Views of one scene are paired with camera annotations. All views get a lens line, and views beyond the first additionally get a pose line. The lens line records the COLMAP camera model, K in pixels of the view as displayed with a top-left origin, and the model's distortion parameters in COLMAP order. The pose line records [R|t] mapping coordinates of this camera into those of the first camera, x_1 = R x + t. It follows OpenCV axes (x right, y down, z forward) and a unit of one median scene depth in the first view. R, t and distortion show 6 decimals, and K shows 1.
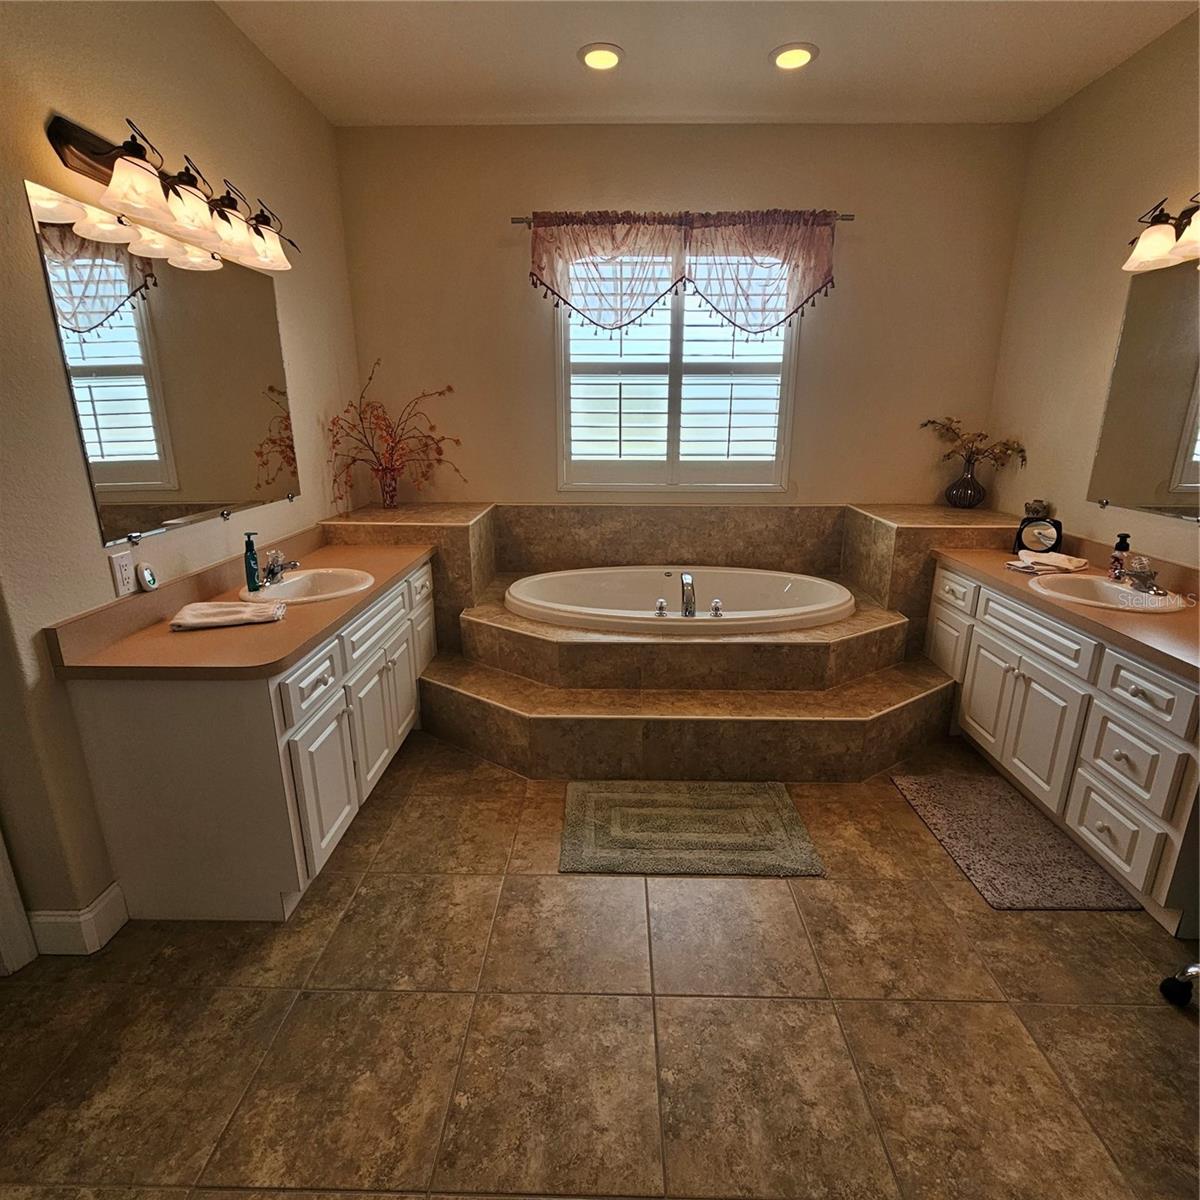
lens RADIAL K [[658.7, 0, 602.2], [0, 658.7, 603.5], [0, 0, 1]] dist [-0.000117, 0.000947]
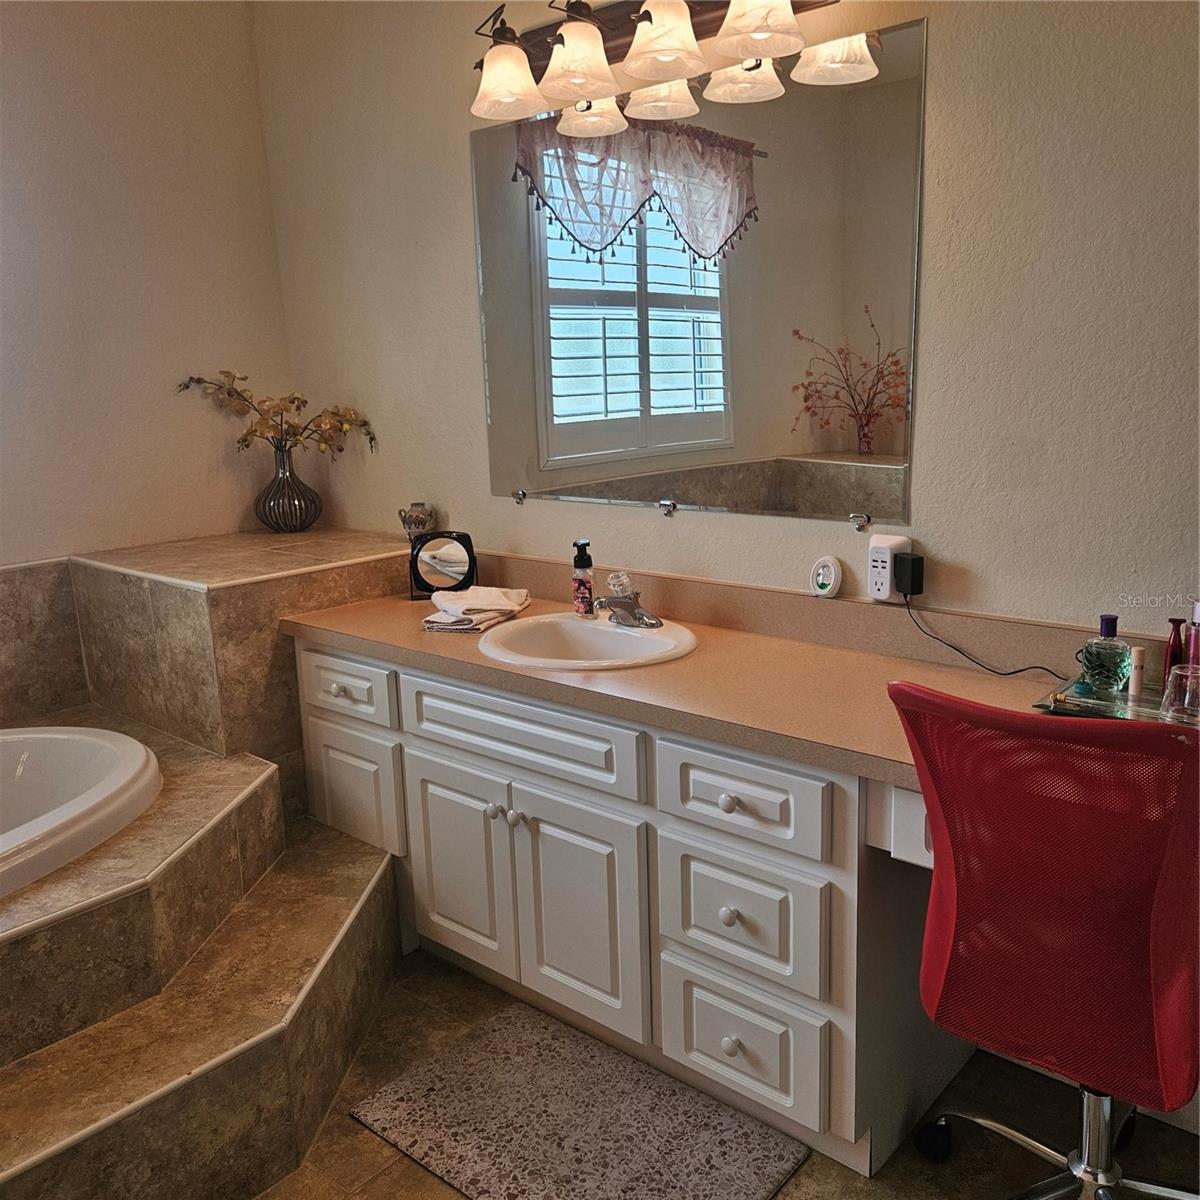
lens RADIAL K [[1052.8, 0, 600.0], [0, 1052.8, 600.0], [0, 0, 1]] dist [0.077546, -0.062904]
pose [[0.635930, -0.183670, 0.749572, 0.049618], [0.245995, 0.968846, 0.028700, -0.070109], [-0.731492, 0.166140, 0.661300, 0.317665]]
